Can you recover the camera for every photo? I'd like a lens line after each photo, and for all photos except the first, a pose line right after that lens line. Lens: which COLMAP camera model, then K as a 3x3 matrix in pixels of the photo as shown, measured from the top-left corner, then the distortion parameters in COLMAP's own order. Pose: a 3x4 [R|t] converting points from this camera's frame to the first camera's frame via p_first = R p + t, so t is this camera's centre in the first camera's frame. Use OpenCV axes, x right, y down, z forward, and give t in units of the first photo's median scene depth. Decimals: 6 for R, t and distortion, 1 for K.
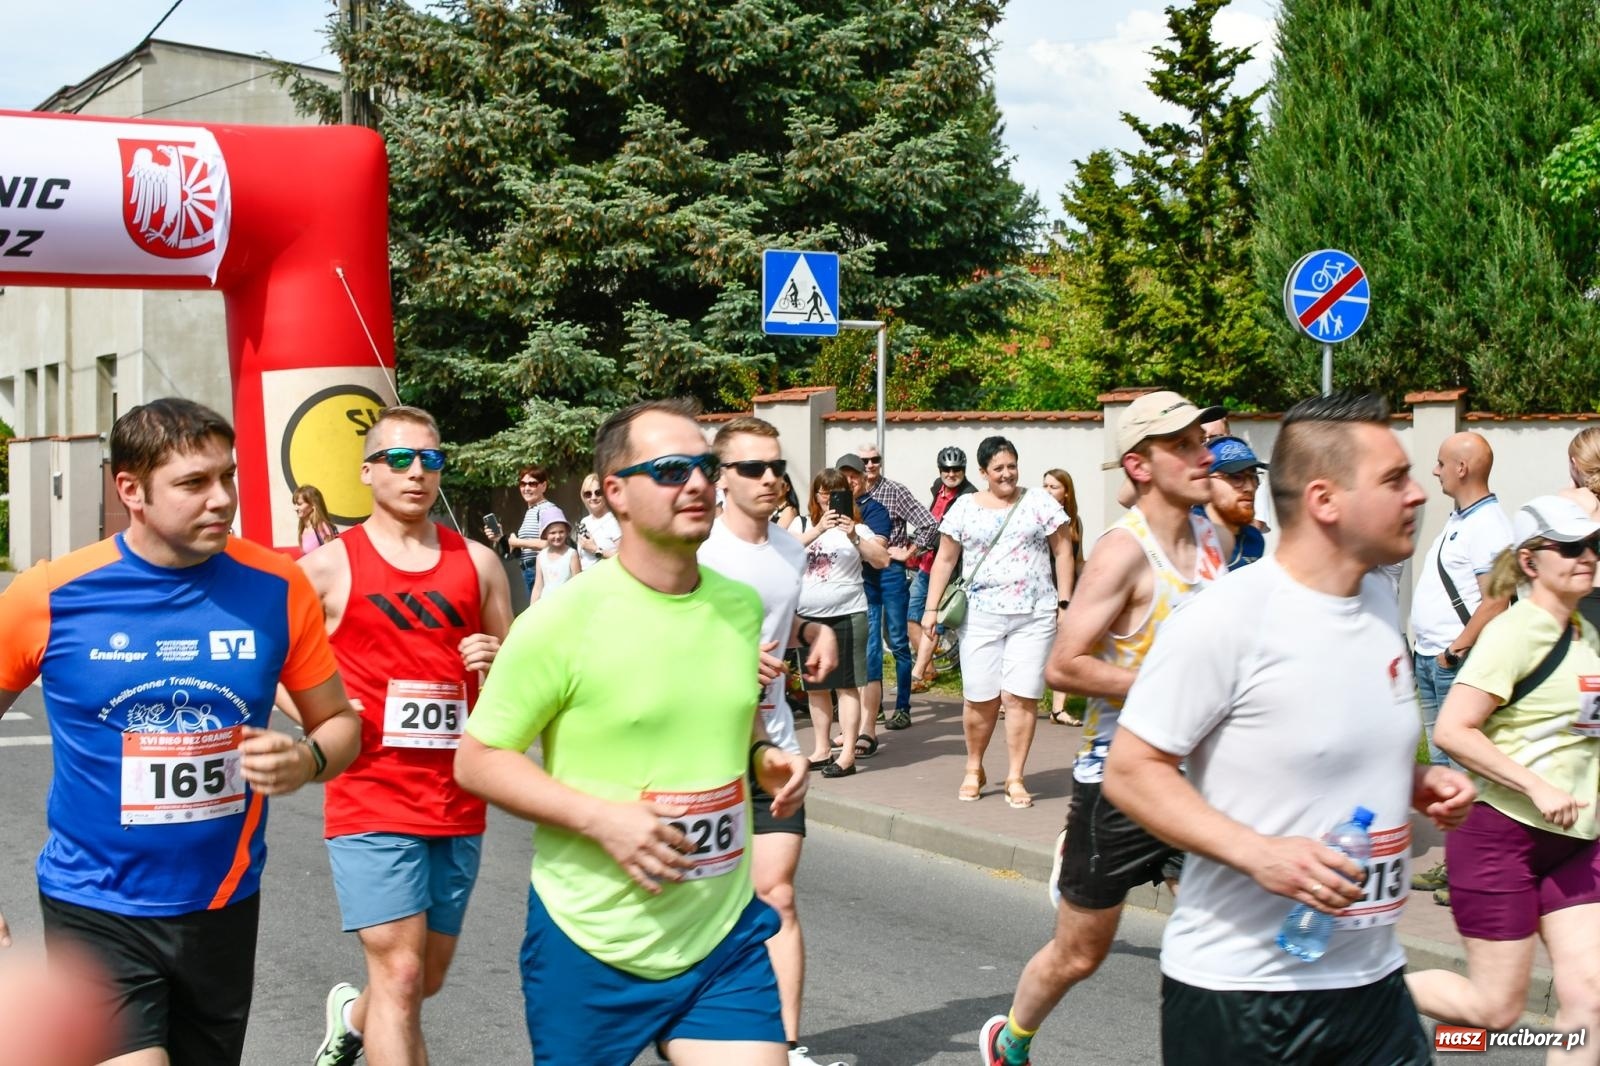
lens RADIAL K [[2425.2, 0, 800.0], [0, 2425.2, 533.0], [0, 0, 1]] dist [-0.002157, 0.034353]
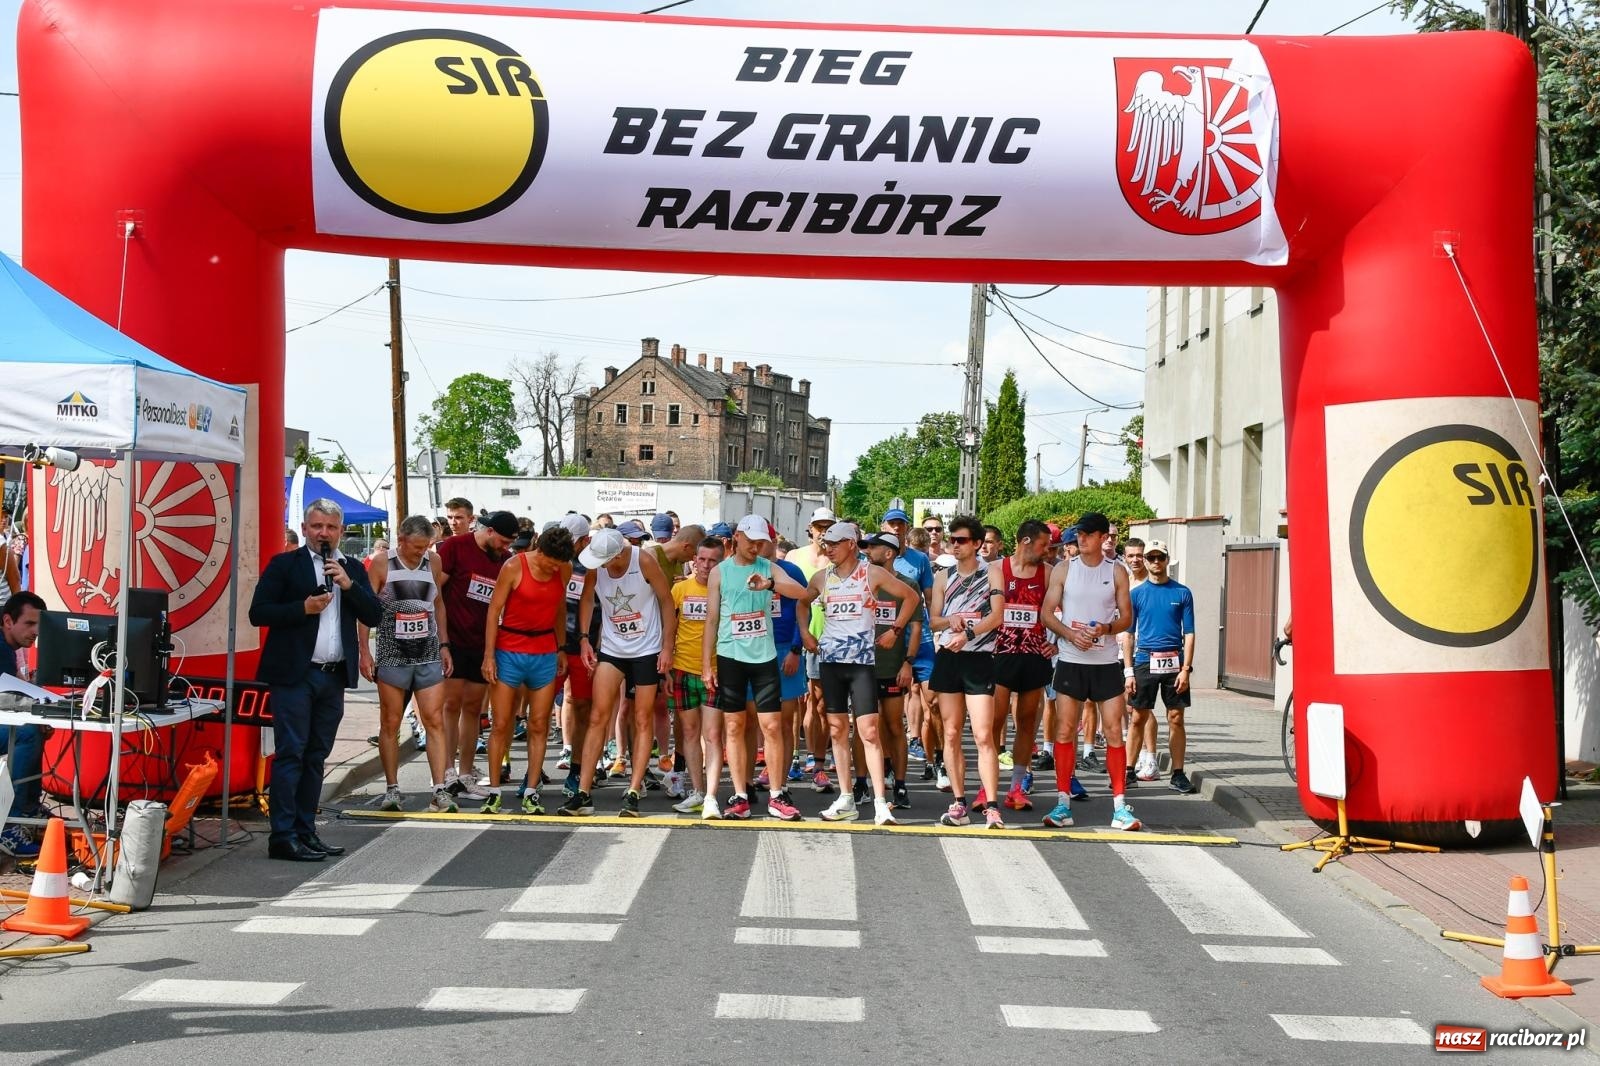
lens RADIAL K [[2425.2, 0, 800.0], [0, 2425.2, 533.0], [0, 0, 1]] dist [-0.002157, 0.034353]
pose [[0.876018, 0.016732, -0.481988, -0.030963], [-0.036395, 0.998842, -0.031474, -0.006642], [0.480903, 0.045114, 0.875613, 0.370152]]
